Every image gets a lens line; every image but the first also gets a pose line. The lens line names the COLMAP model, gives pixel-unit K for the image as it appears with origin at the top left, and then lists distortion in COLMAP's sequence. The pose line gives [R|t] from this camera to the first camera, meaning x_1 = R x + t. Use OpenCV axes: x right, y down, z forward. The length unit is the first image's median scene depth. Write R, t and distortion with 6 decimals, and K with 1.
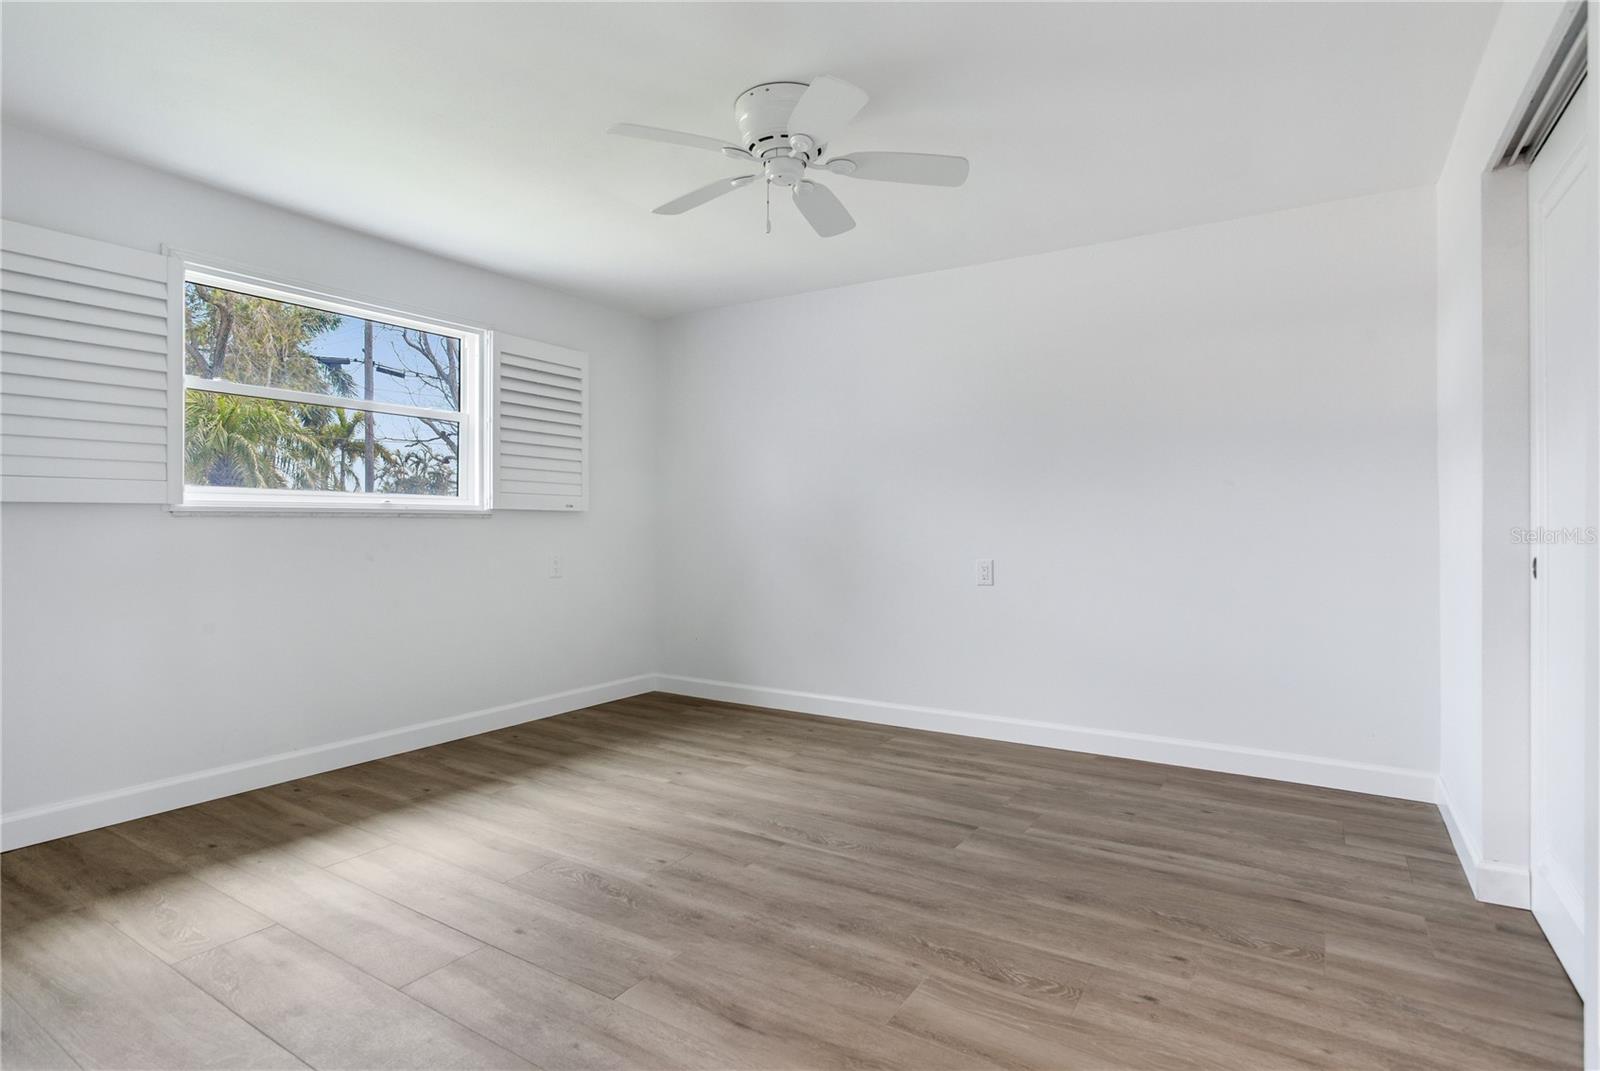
lens RADIAL K [[788.3, 0, 805.4], [0, 788.3, 527.9], [0, 0, 1]] dist [-0.000300, 0.001102]
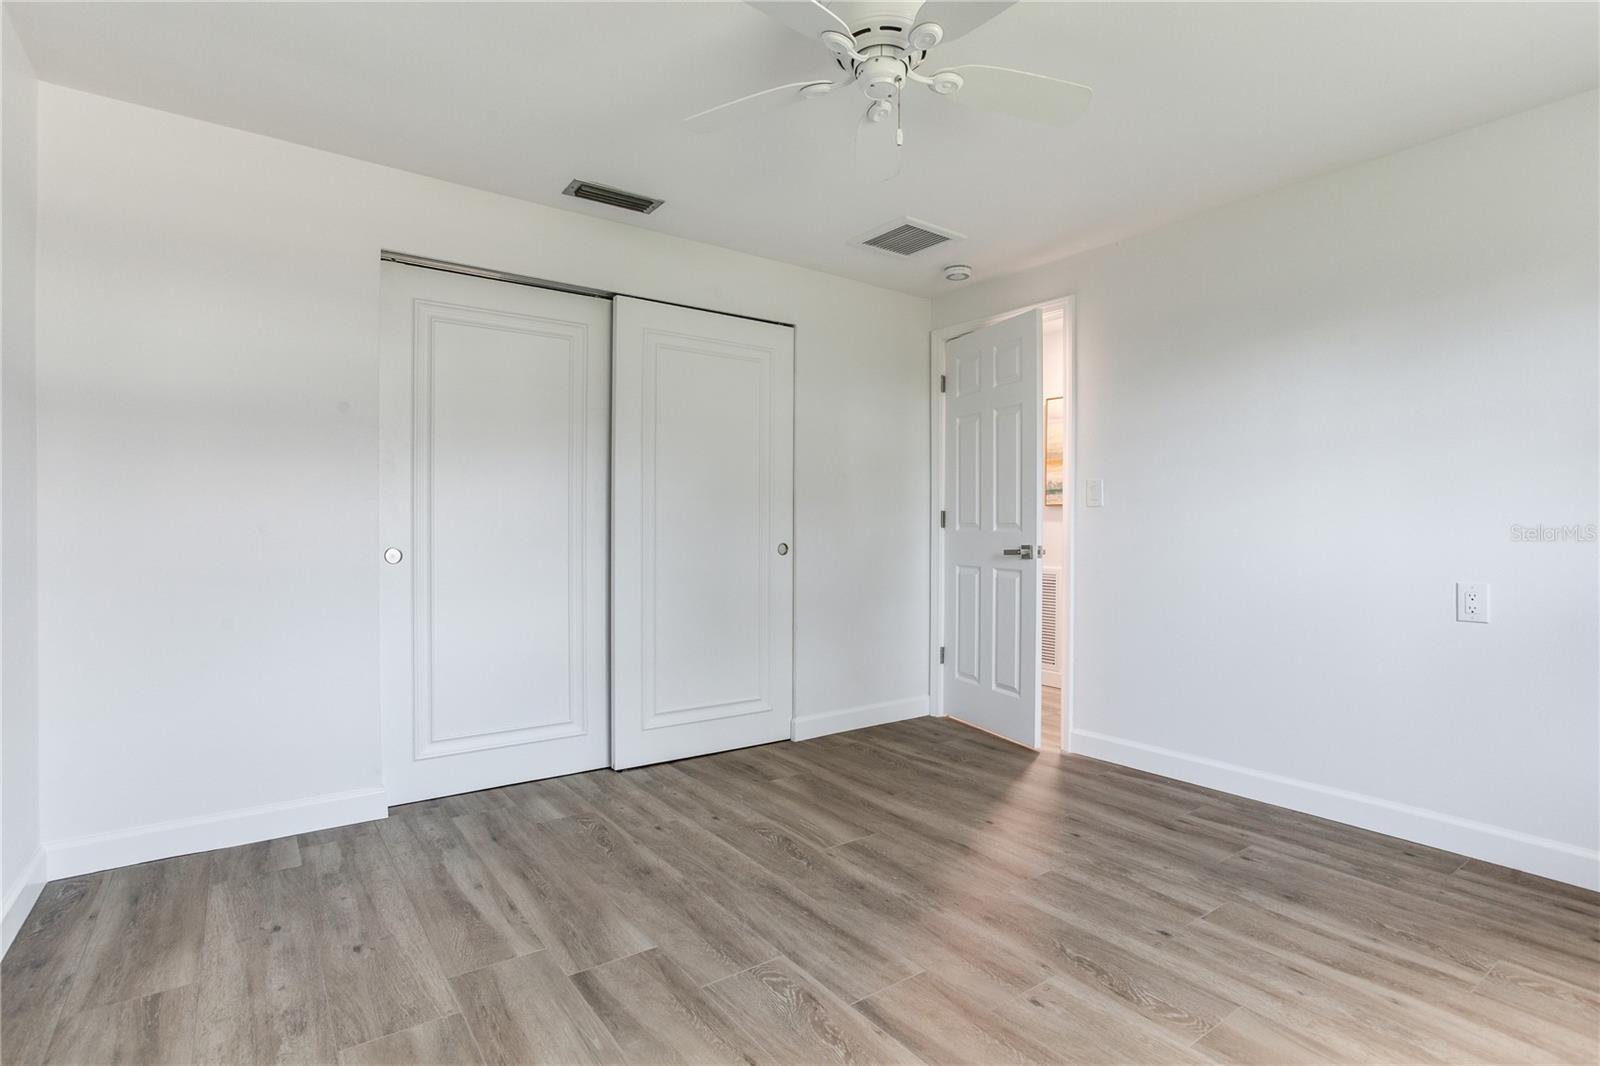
lens RADIAL K [[788.3, 0, 805.4], [0, 788.3, 525.4], [0, 0, 1]] dist [-0.000300, 0.001102]
pose [[-0.926553, -0.004008, 0.376142, -0.266730], [-0.001695, 0.999978, 0.006480, -0.023322], [-0.376160, 0.005367, -0.926539, 1.818305]]
